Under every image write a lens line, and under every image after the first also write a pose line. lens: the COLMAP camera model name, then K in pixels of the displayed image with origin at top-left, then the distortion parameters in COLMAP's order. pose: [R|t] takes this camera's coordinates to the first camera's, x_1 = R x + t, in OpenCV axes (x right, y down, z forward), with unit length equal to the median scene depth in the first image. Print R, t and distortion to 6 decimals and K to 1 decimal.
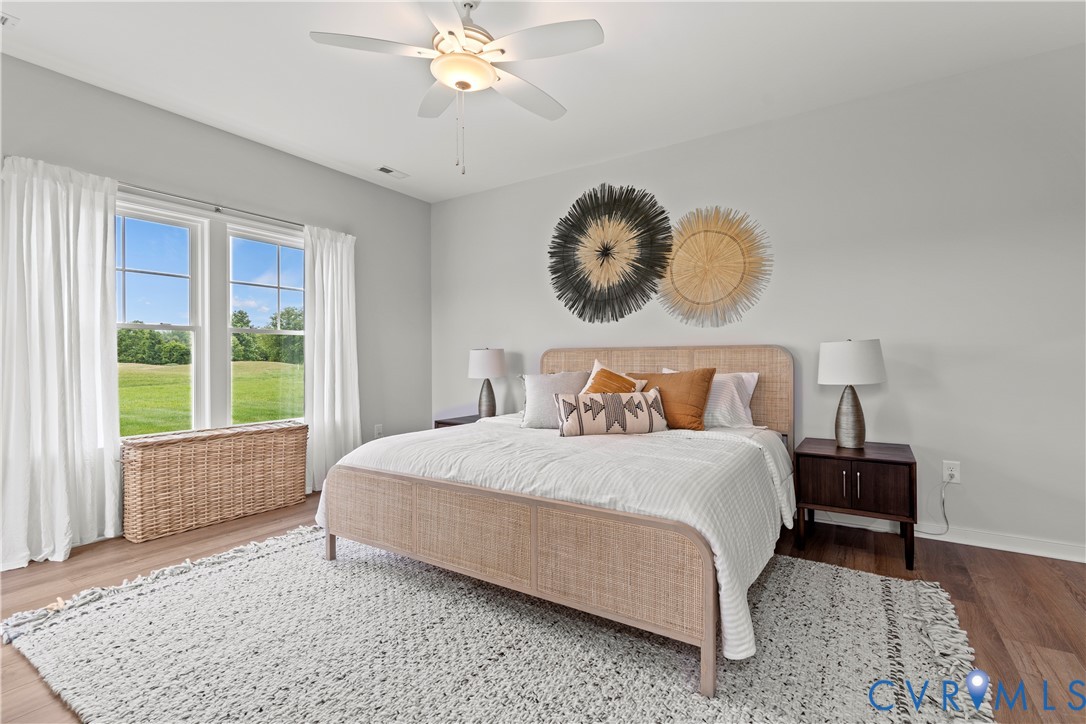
lens RADIAL K [[506.2, 0, 546.5], [0, 506.2, 360.5], [0, 0, 1]] dist [0.002173, 0.000933]
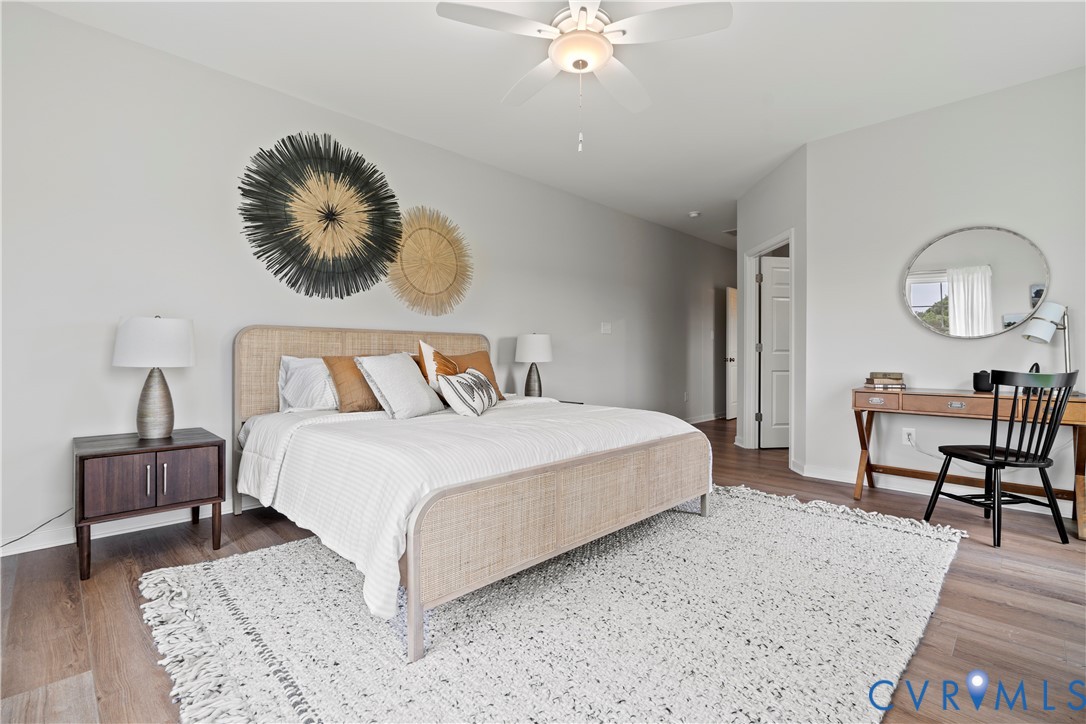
lens RADIAL K [[506.2, 0, 546.4], [0, 506.2, 362.3], [0, 0, 1]] dist [0.002173, 0.000933]
pose [[0.199415, -0.016149, 0.979782, -0.665074], [-0.014934, 0.999698, 0.019517, 0.011683], [-0.979801, -0.018524, 0.199114, 0.469881]]
